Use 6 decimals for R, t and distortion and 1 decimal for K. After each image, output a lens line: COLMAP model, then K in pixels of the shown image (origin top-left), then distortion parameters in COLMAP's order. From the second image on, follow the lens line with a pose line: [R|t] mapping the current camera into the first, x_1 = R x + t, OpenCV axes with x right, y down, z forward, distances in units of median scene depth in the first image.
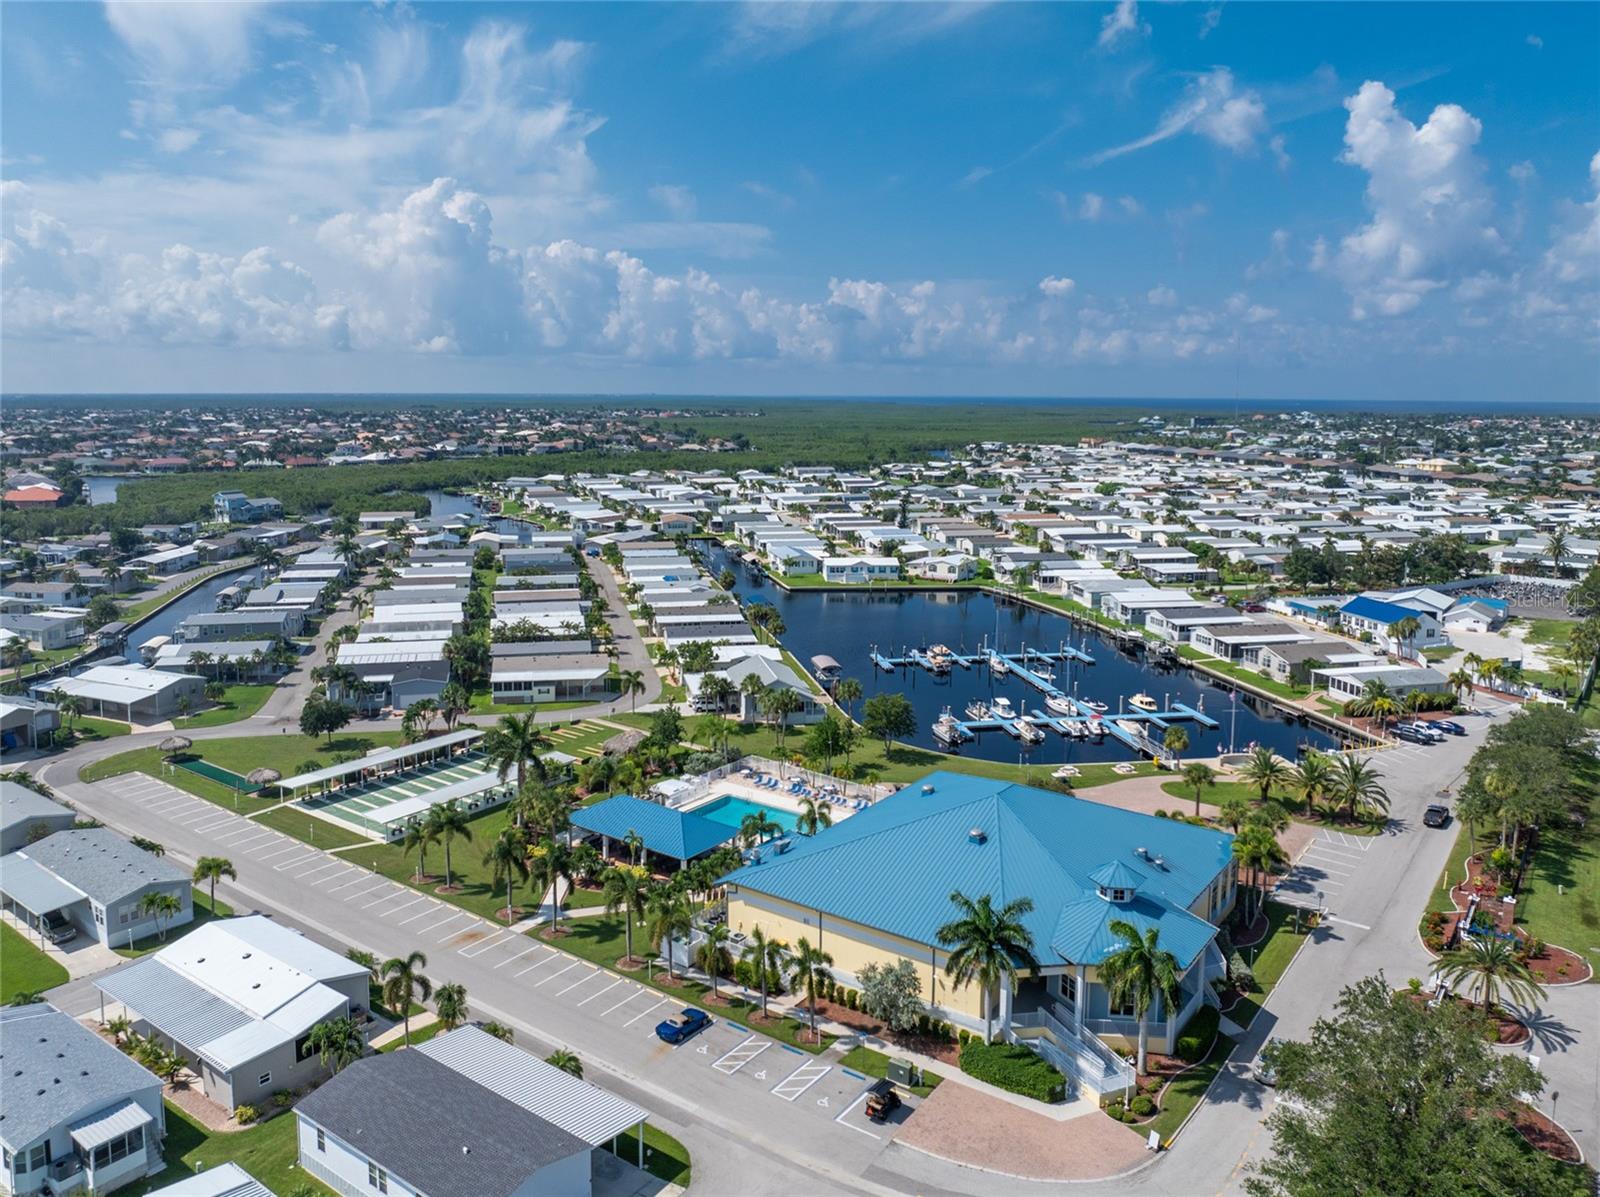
lens RADIAL K [[1156.3, 0, 787.3], [0, 1156.3, 591.3], [0, 0, 1]] dist [-0.029703, -0.008777]
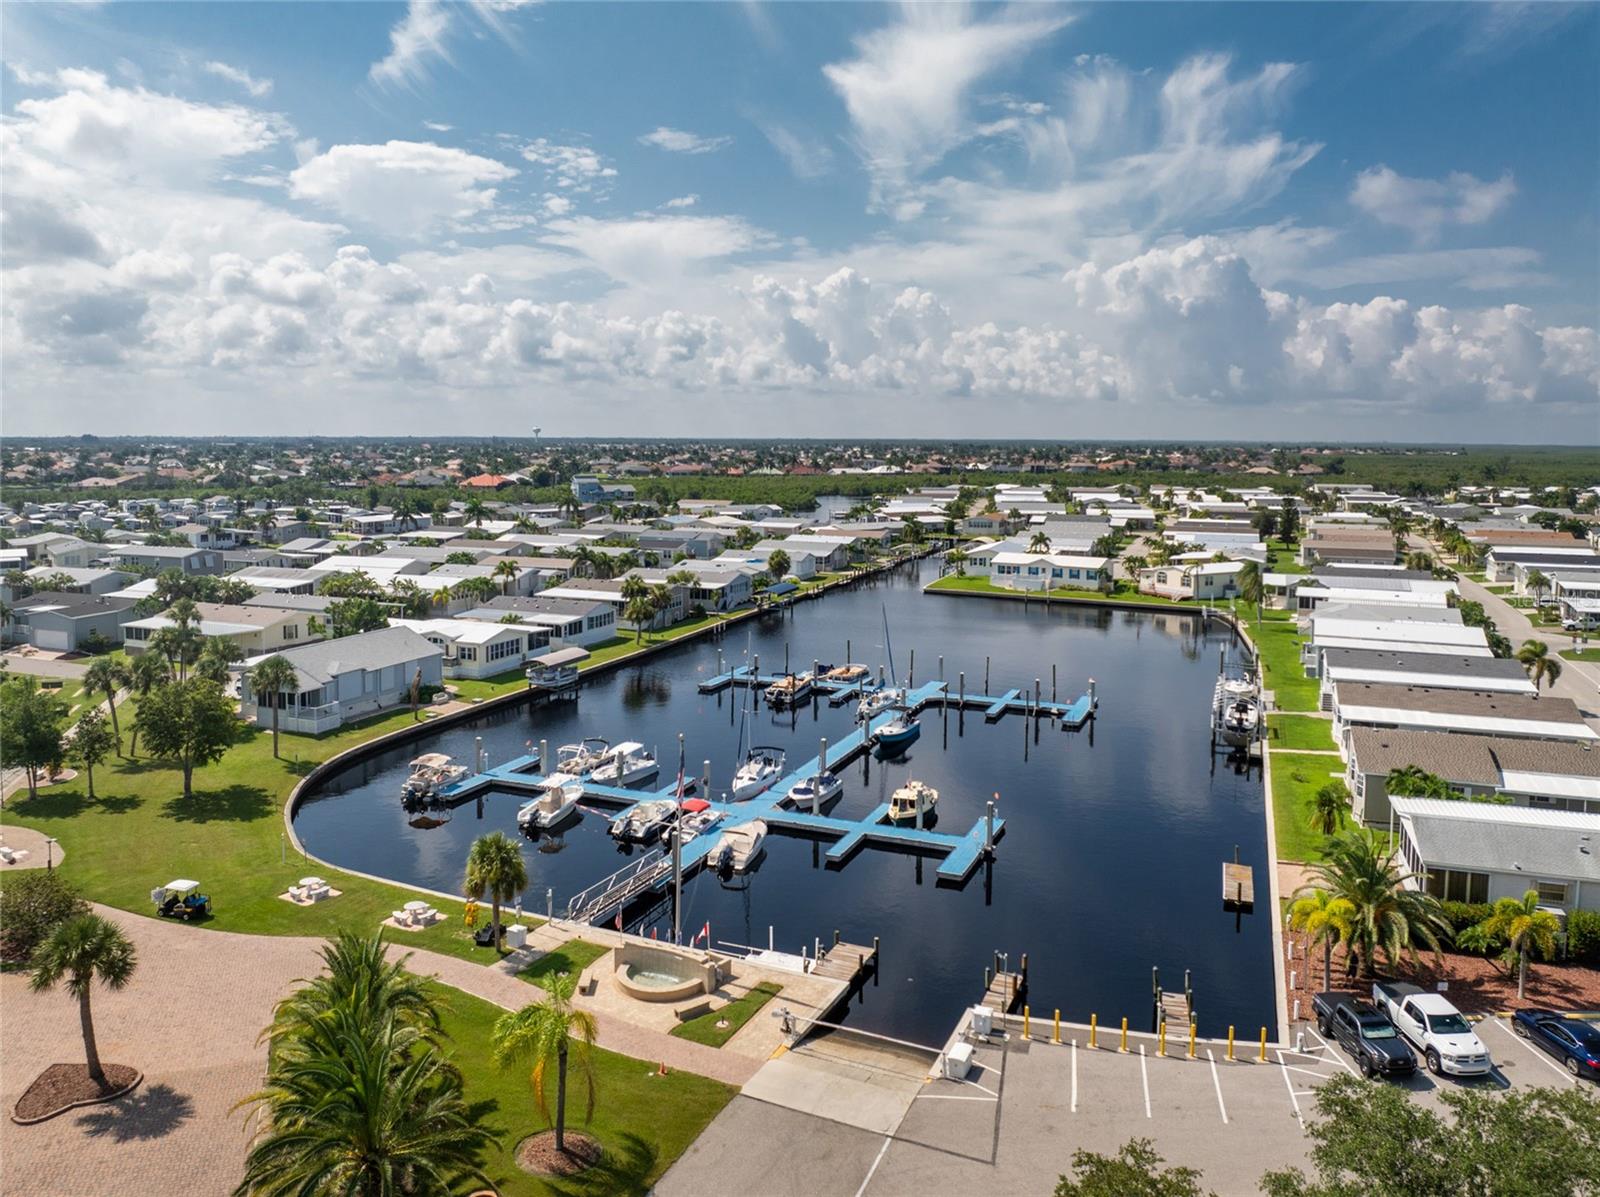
lens RADIAL K [[1156.3, 0, 787.3], [0, 1156.3, 591.3], [0, 0, 1]] dist [-0.029703, -0.008777]
pose [[0.835157, 0.067375, -0.545869, 0.440788], [-0.088396, 0.996009, -0.012307, 0.020518], [0.542862, 0.058531, 0.837780, 0.503501]]
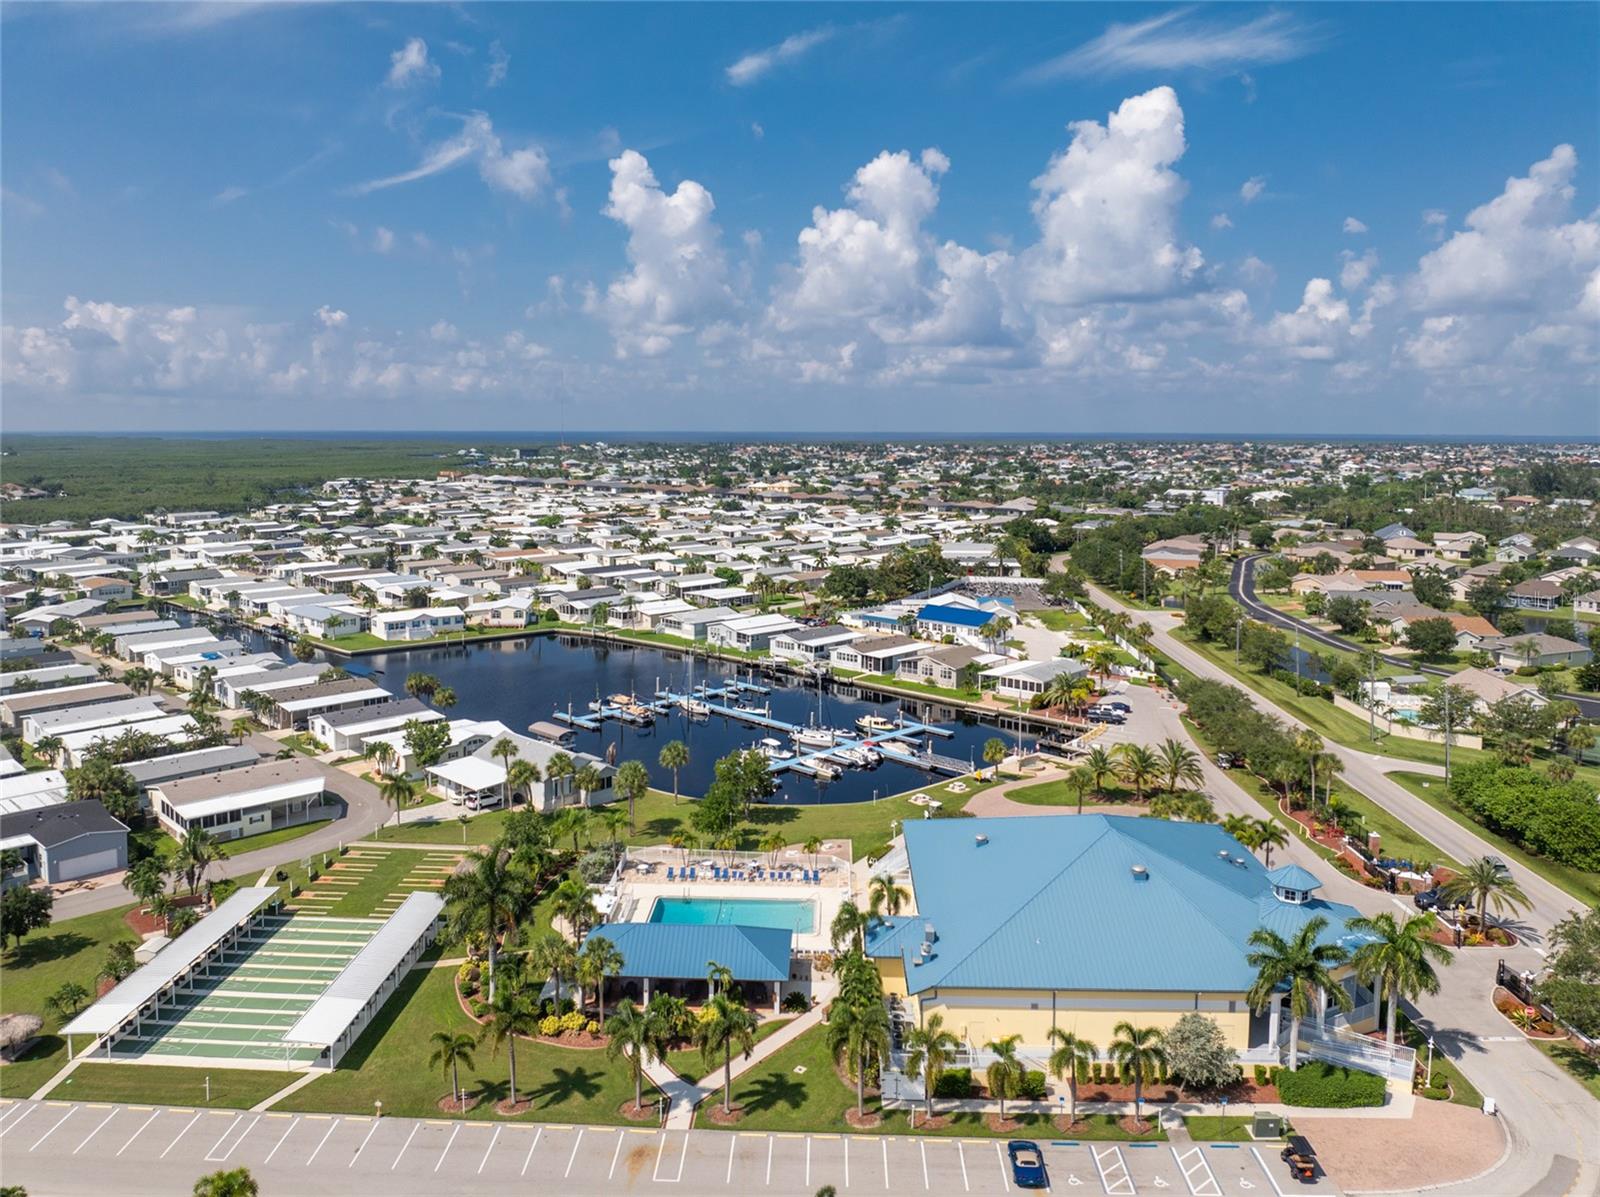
lens RADIAL K [[1156.3, 0, 787.3], [0, 1156.3, 591.3], [0, 0, 1]] dist [-0.029703, -0.008777]
pose [[0.831197, -0.078114, 0.550463, -0.270787], [0.093649, 0.995605, -0.000126, -0.024085], [-0.548034, 0.051655, 0.834860, 0.149557]]
